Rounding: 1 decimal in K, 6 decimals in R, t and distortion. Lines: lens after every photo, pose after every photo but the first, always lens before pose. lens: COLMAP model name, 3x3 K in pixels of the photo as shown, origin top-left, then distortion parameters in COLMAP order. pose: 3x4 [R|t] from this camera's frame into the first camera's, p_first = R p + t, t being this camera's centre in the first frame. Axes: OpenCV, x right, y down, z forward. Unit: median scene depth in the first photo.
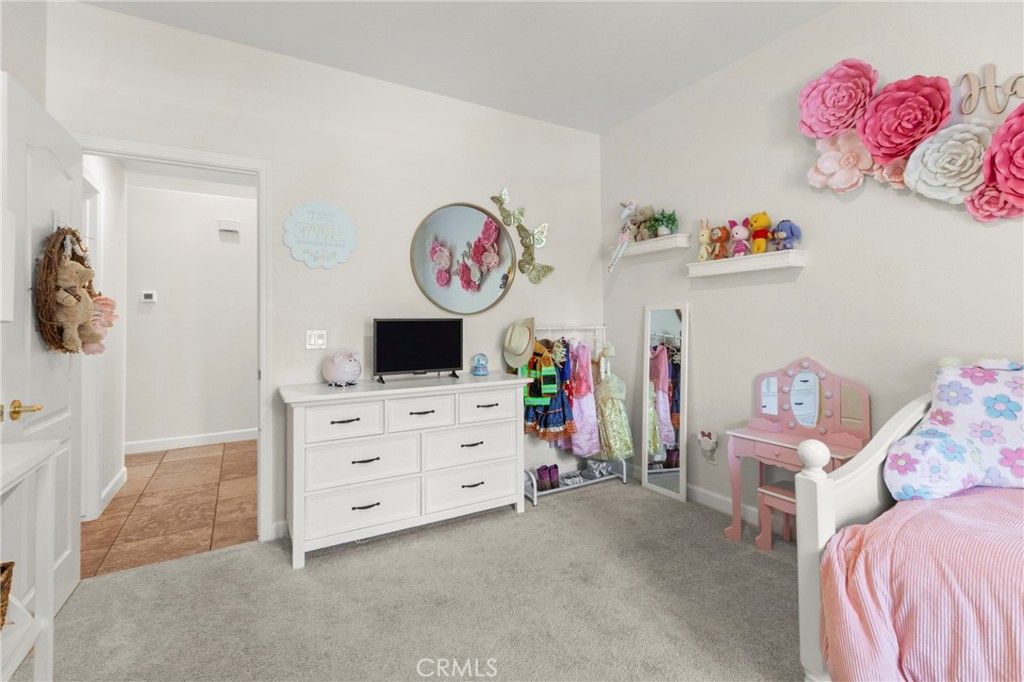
lens RADIAL K [[463.1, 0, 512.6], [0, 463.1, 319.4], [0, 0, 1]] dist [0.000443, 0.000056]
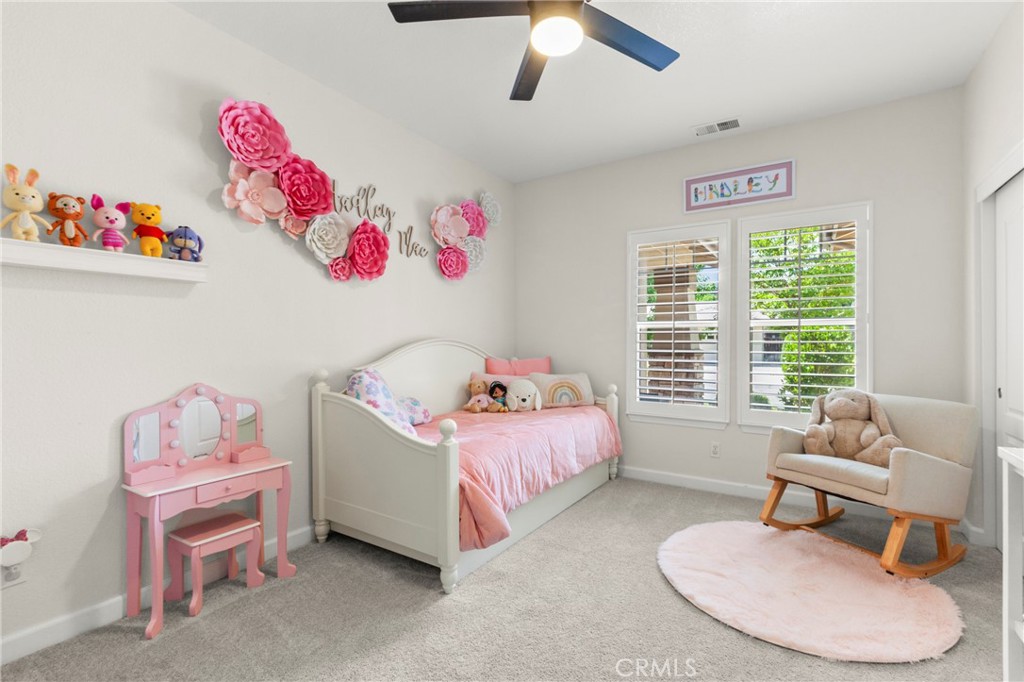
lens RADIAL K [[464.9, 0, 512.0], [0, 464.9, 341.0], [0, 0, 1]] dist [0.001305, 0.000164]
pose [[-0.452494, 0.006947, 0.891740, -0.457939], [-0.006046, 0.999923, -0.010858, 0.006147], [-0.891747, -0.010304, -0.452417, 0.835934]]
